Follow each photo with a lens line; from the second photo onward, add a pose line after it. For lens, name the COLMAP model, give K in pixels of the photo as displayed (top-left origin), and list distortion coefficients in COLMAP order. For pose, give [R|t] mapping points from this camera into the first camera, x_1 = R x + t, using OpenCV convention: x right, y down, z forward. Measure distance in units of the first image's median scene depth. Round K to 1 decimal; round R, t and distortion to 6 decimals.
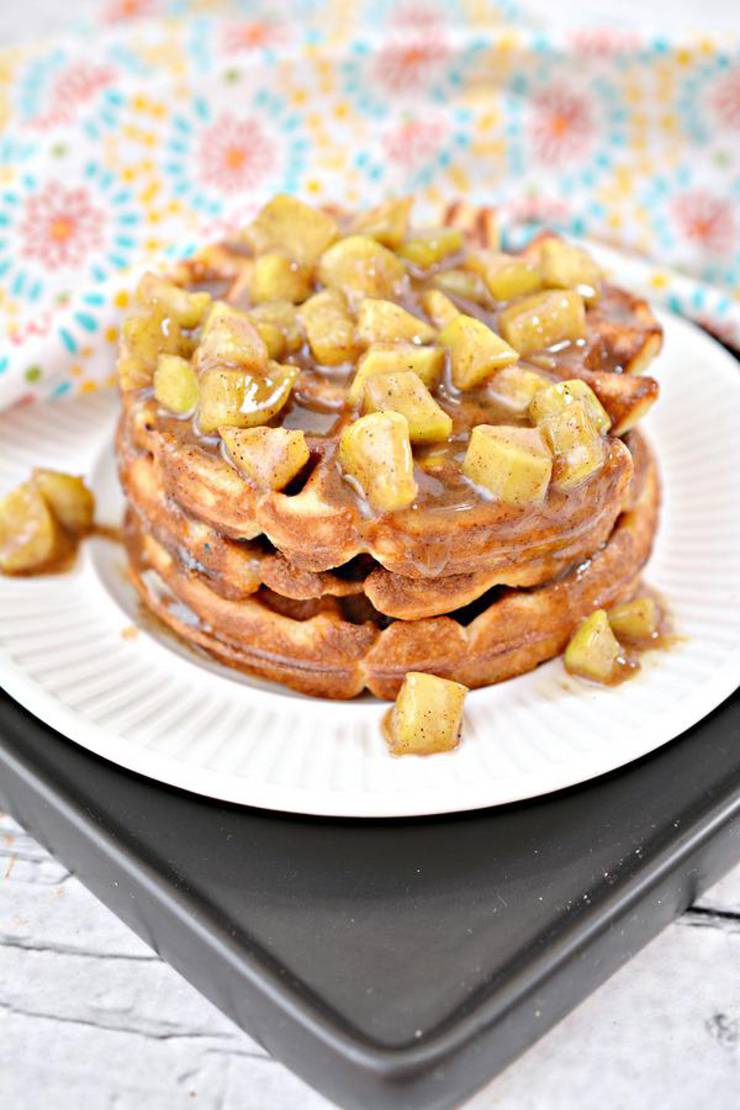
lens RADIAL K [[2264.0, 0, 372.2], [0, 2264.0, 560.3], [0, 0, 1]] dist [0.113926, 0.000000]
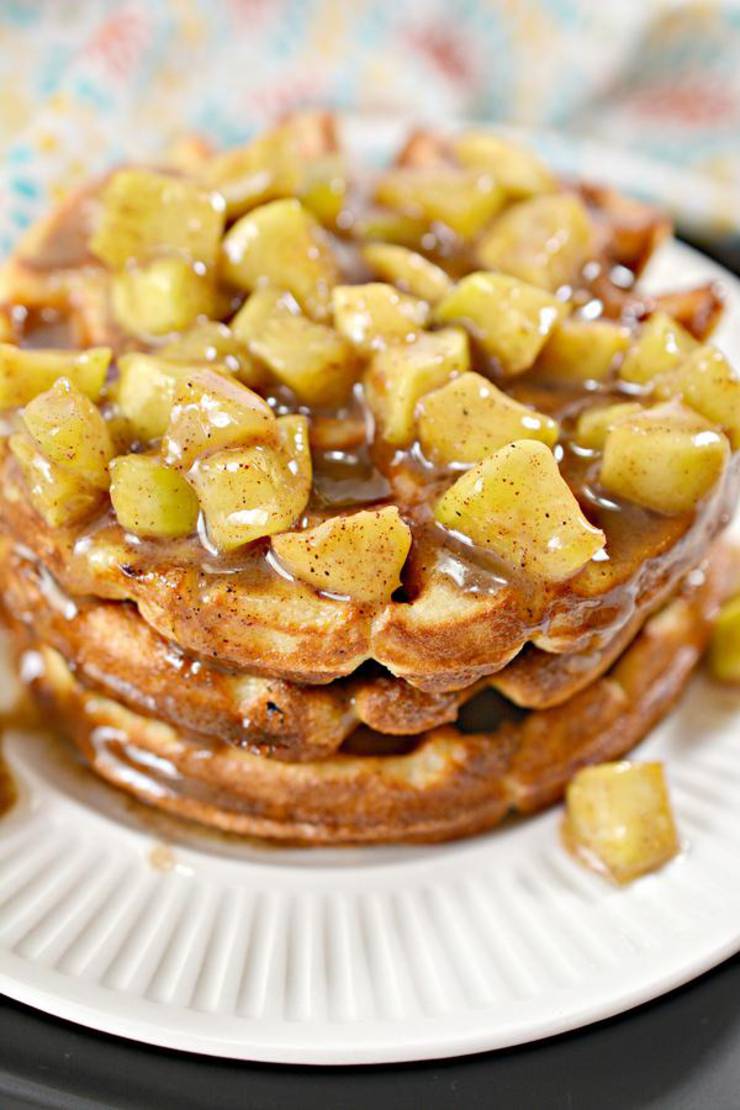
lens RADIAL K [[2264.0, 0, 371.5], [0, 2264.0, 552.7], [0, 0, 1]] dist [0.113926, 0.000000]
pose [[0.843917, -0.336771, 0.417600, -0.319380], [0.288183, 0.941149, 0.176602, -0.162720], [-0.452498, -0.028692, 0.891304, 0.383329]]
